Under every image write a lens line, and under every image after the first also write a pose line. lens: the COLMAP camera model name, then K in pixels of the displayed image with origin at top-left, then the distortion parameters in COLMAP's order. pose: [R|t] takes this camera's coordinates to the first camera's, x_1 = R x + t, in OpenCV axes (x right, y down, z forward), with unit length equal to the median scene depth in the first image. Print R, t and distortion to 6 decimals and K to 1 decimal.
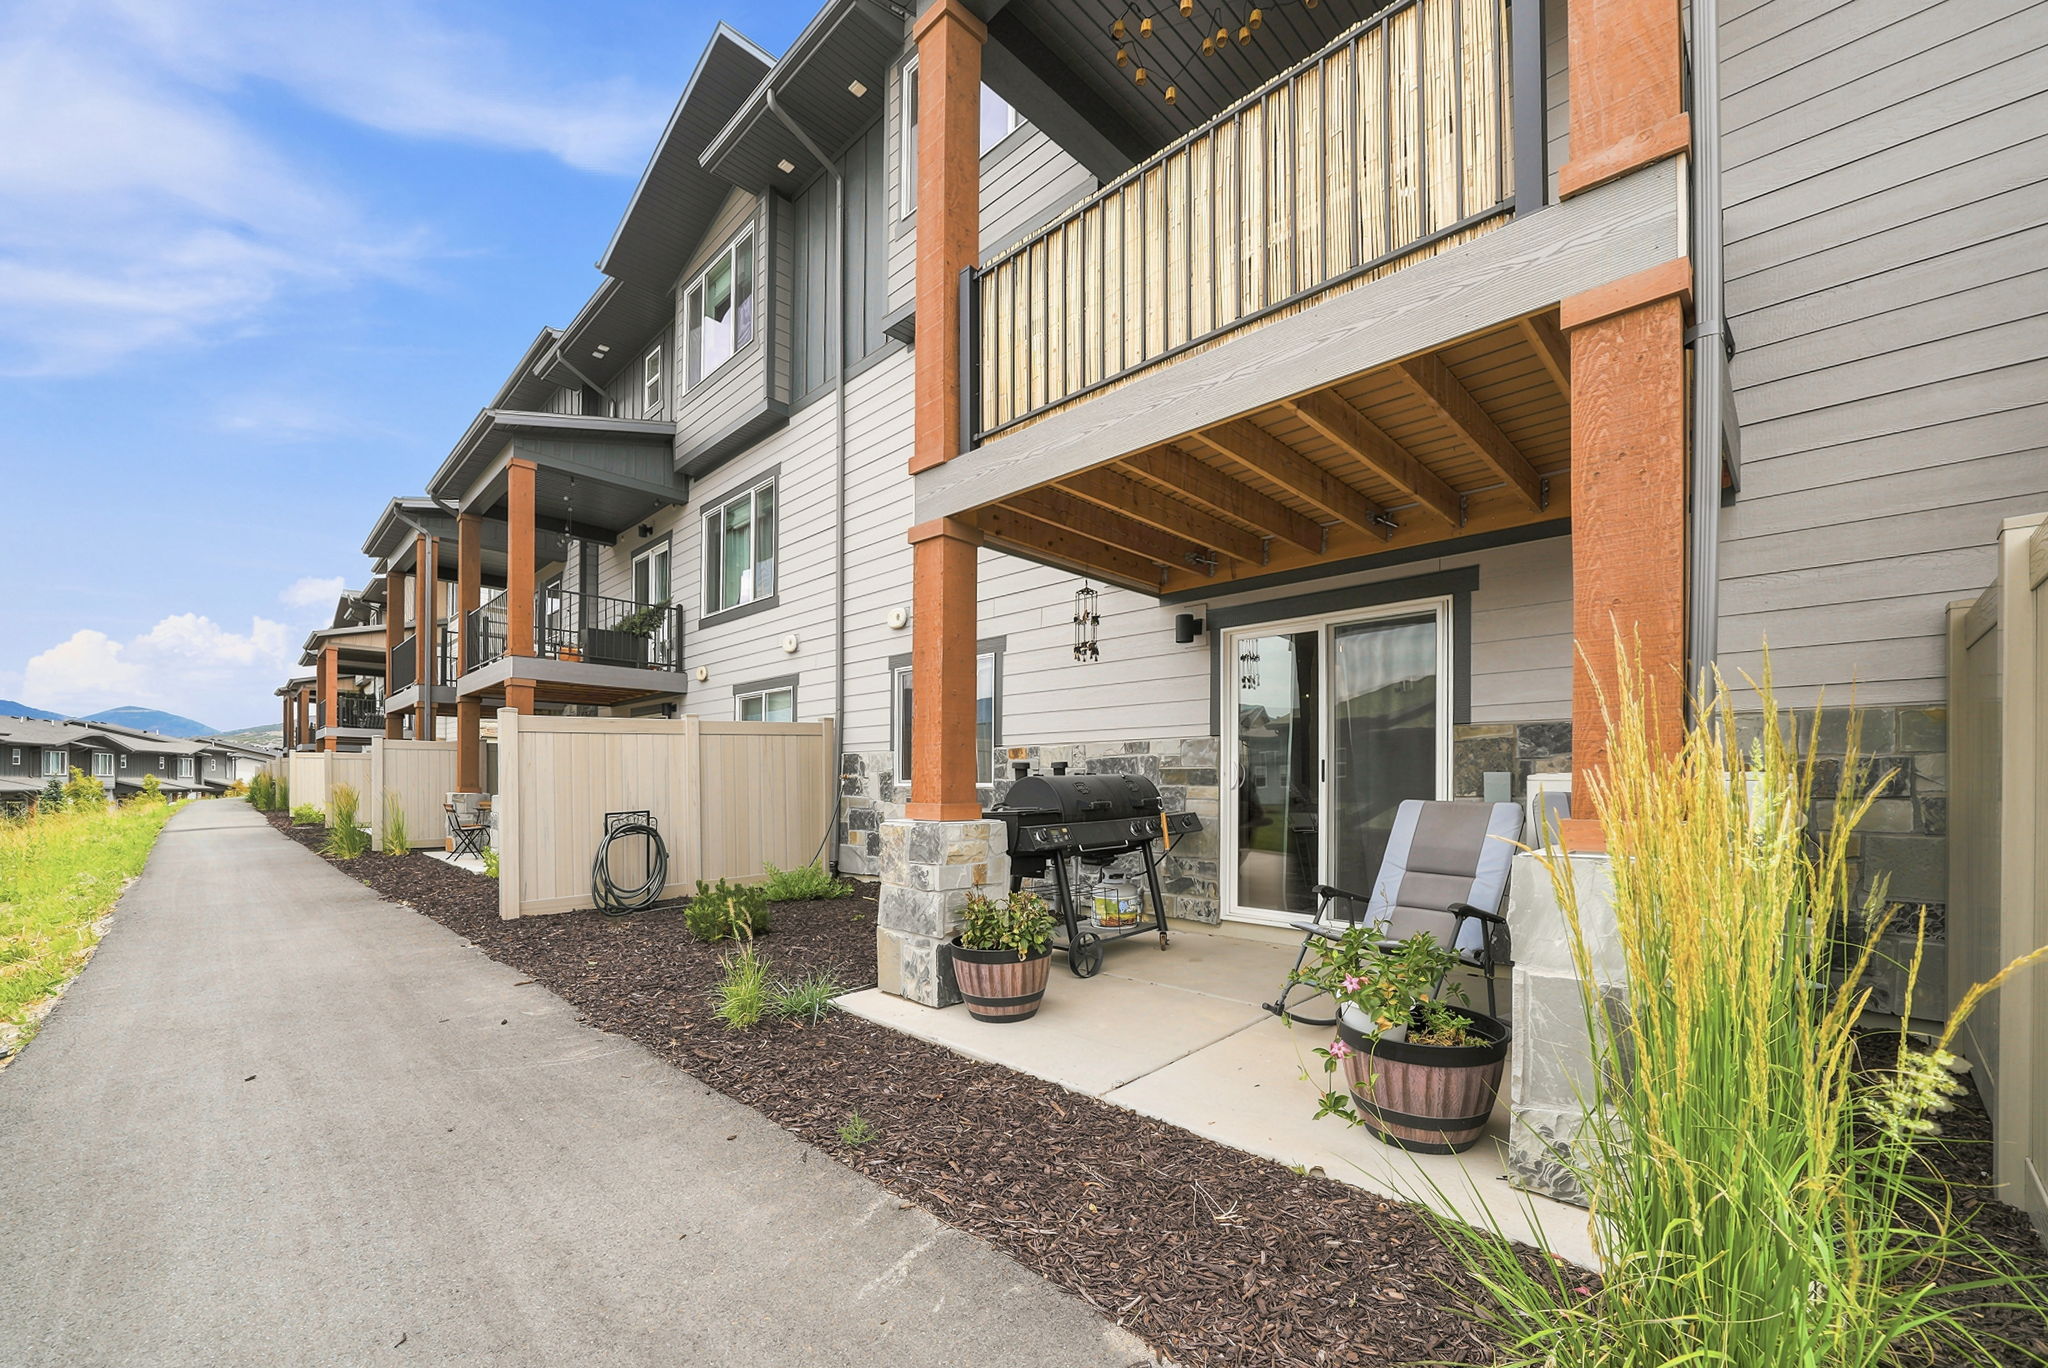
lens RADIAL K [[813.8, 0, 1024.3], [0, 813.8, 775.8], [0, 0, 1]] dist [-0.002953, 0.000372]
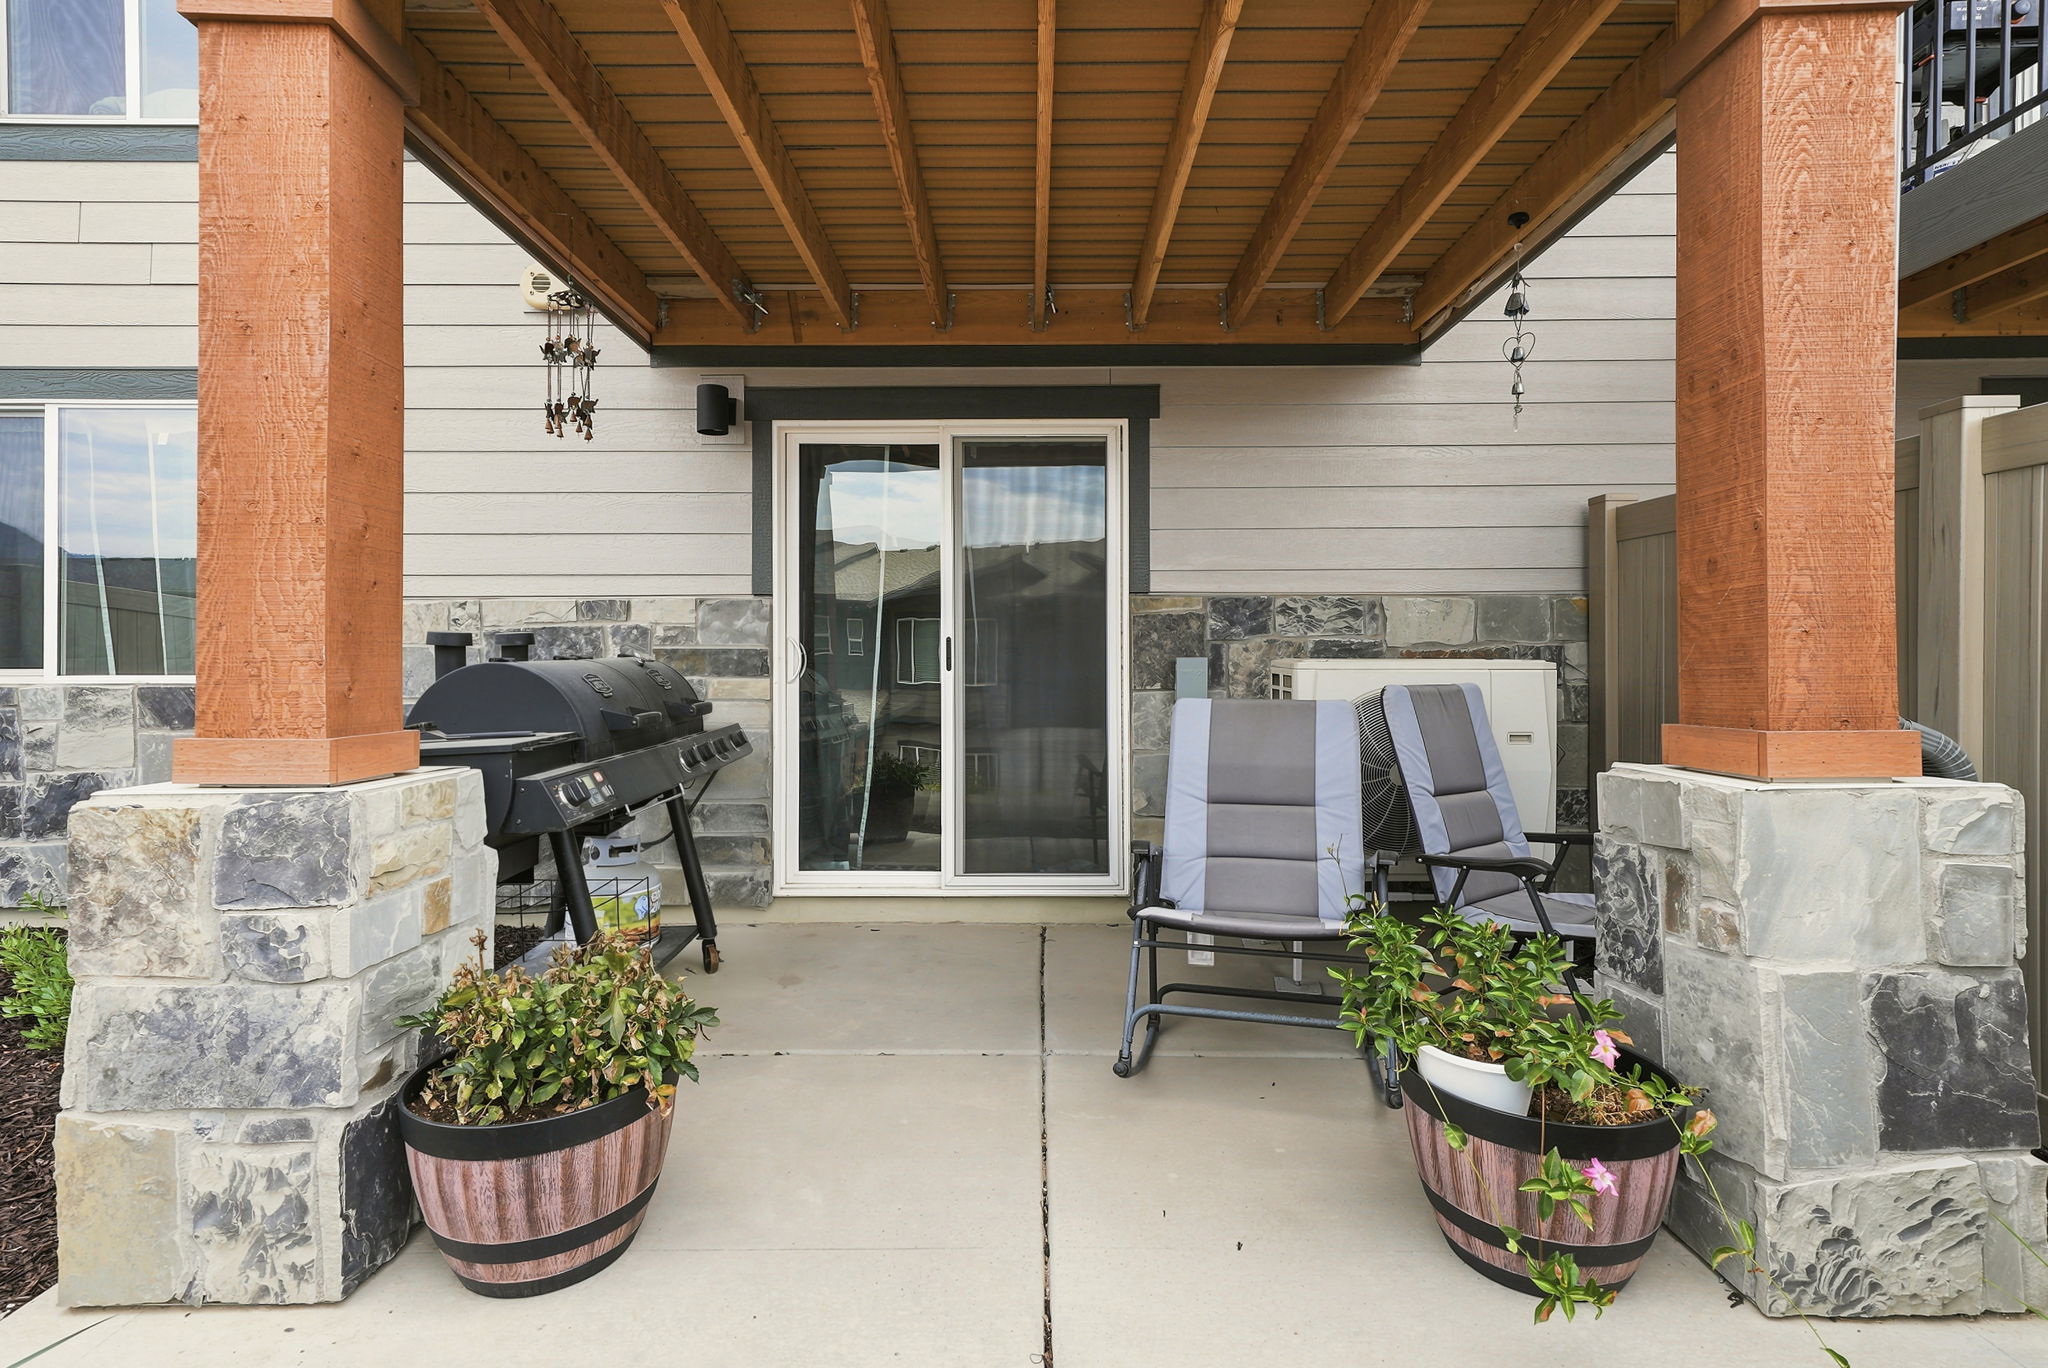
lens RADIAL K [[994.6, 0, 1024.6], [0, 994.6, 656.8], [0, 0, 1]] dist [0.014144, 0.000762]
pose [[0.716574, 0.003885, 0.697501, -0.198616], [-0.003137, 0.999992, -0.002347, -0.002673], [-0.697504, -0.000506, 0.716580, 0.454705]]
